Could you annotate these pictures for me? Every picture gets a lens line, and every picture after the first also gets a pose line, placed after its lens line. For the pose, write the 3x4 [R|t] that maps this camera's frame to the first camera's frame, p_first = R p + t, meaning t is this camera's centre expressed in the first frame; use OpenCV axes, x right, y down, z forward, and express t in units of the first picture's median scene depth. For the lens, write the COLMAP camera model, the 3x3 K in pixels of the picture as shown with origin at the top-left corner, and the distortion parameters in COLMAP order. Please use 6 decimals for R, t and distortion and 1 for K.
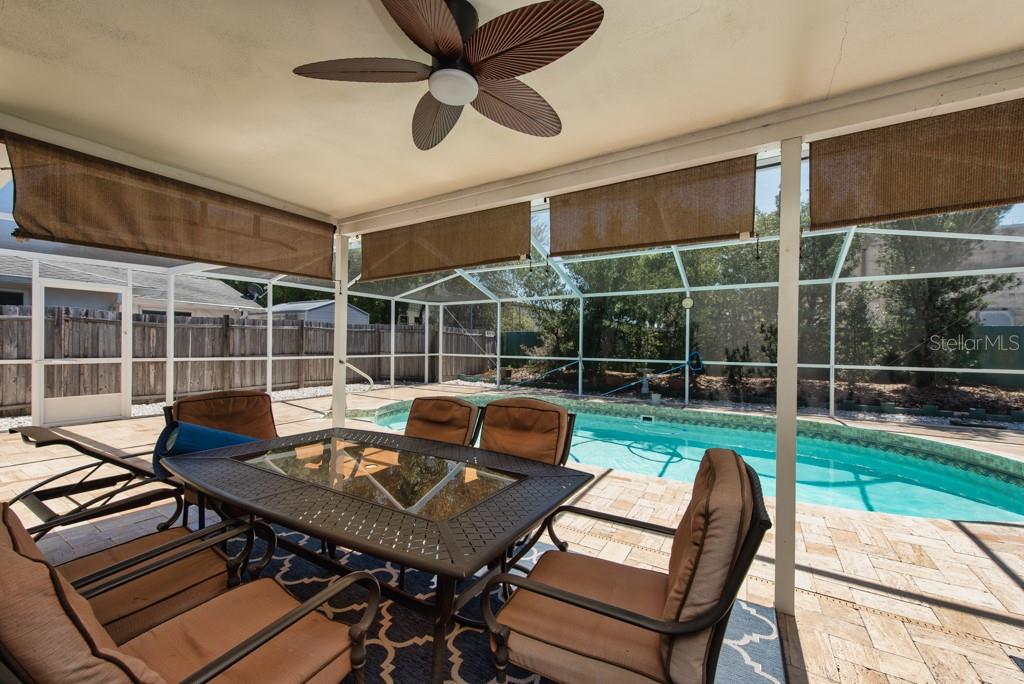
lens RADIAL K [[405.0, 0, 511.0], [0, 405.0, 344.2], [0, 0, 1]] dist [0.008831, 0.000627]
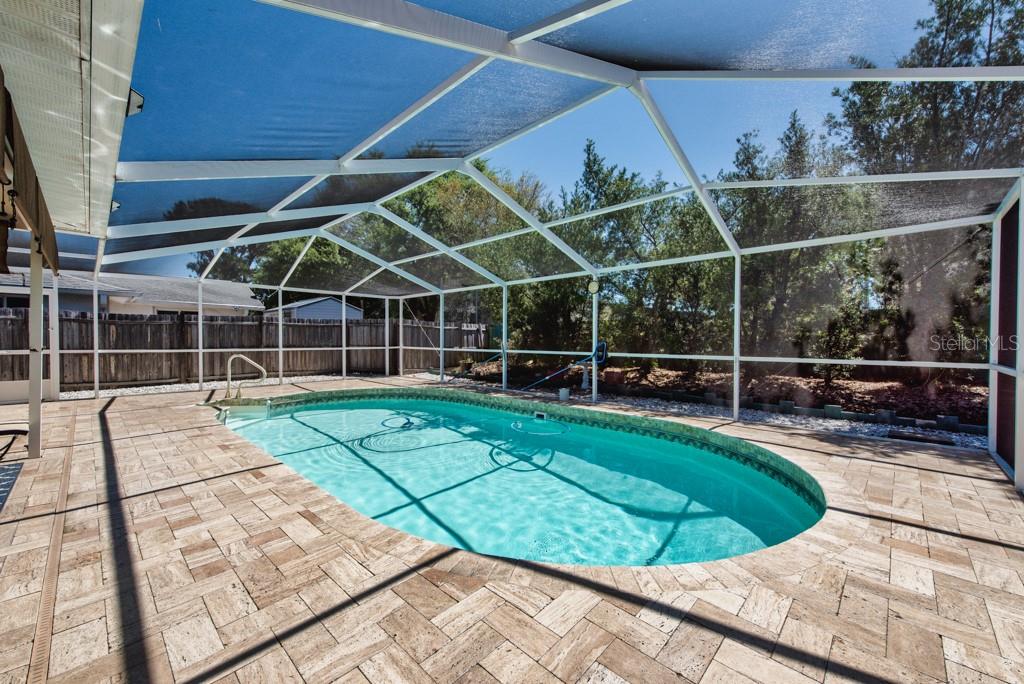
lens RADIAL K [[405.0, 0, 510.6], [0, 405.0, 344.8], [0, 0, 1]] dist [0.008831, 0.000627]
pose [[0.976137, -0.005126, -0.217095, 0.448284], [0.008123, 0.999884, 0.012914, 0.011125], [0.217003, -0.014370, 0.976065, 0.094489]]
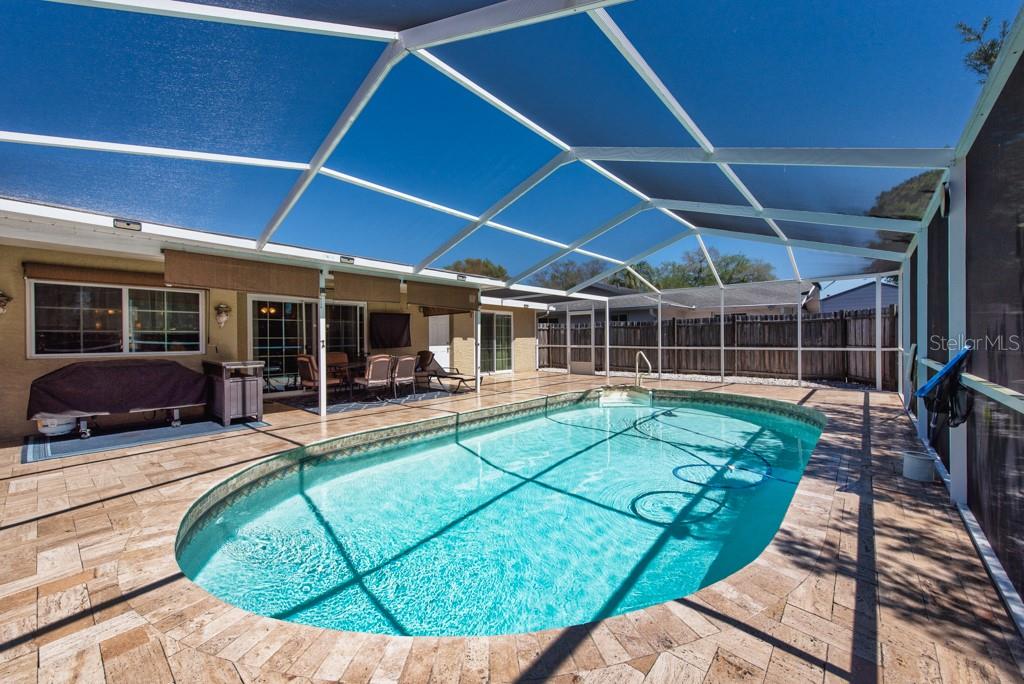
lens RADIAL K [[405.0, 0, 514.0], [0, 405.0, 344.4], [0, 0, 1]] dist [0.008831, 0.000627]
pose [[-0.166522, 0.004427, -0.986028, 0.829689], [0.007440, 0.999967, 0.003233, 0.014543], [0.986010, -0.006797, -0.166549, 0.701724]]
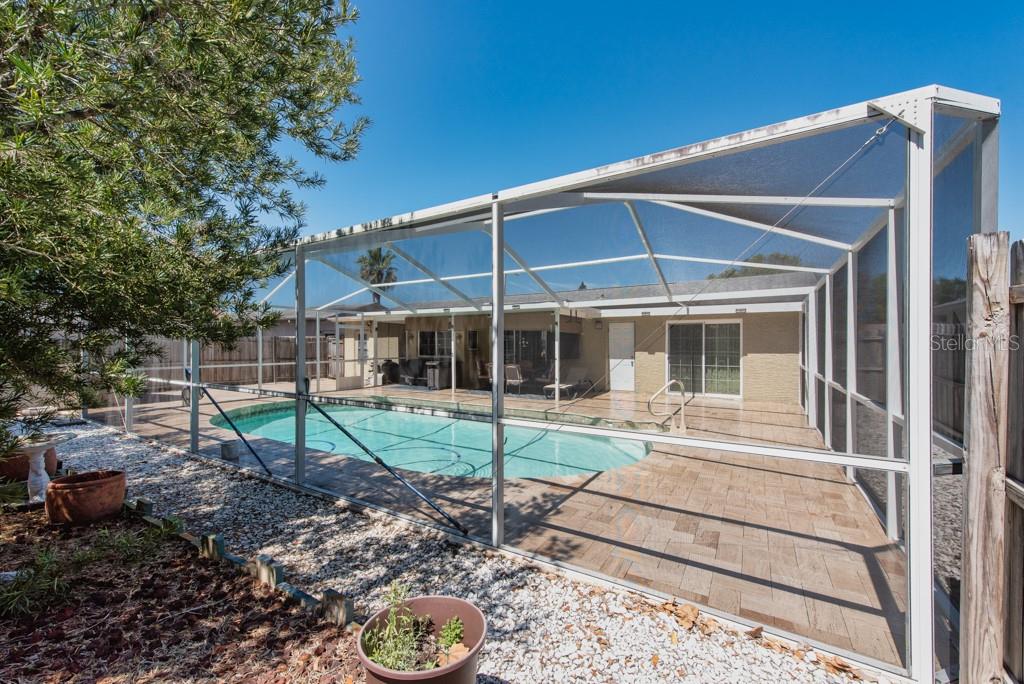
lens RADIAL K [[405.0, 0, 514.0], [0, 405.0, 345.7], [0, 0, 1]] dist [0.008831, 0.000627]
pose [[-0.999946, -0.009681, 0.003734, -0.068629], [-0.009691, 0.999950, -0.002637, -0.017452], [-0.003708, -0.002673, -0.999990, 1.624828]]
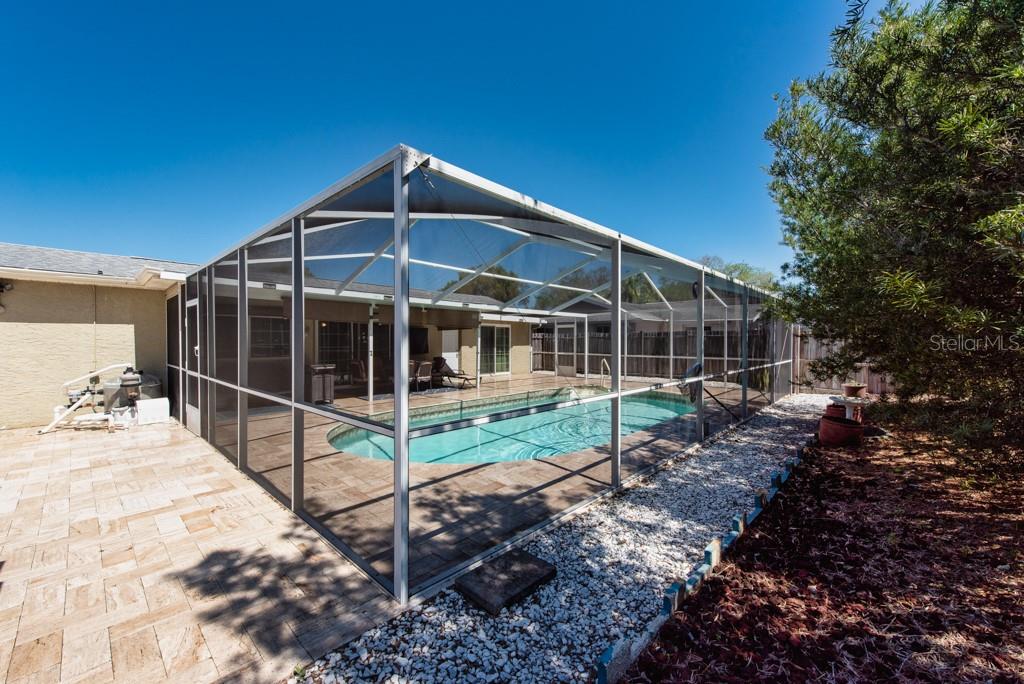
lens RADIAL K [[405.0, 0, 511.6], [0, 405.0, 341.2], [0, 0, 1]] dist [0.008831, 0.000627]
pose [[-0.203990, -0.011571, -0.978905, 1.158271], [-0.000097, 0.999930, -0.011799, -0.005443], [0.978973, -0.002312, -0.203977, 0.832705]]
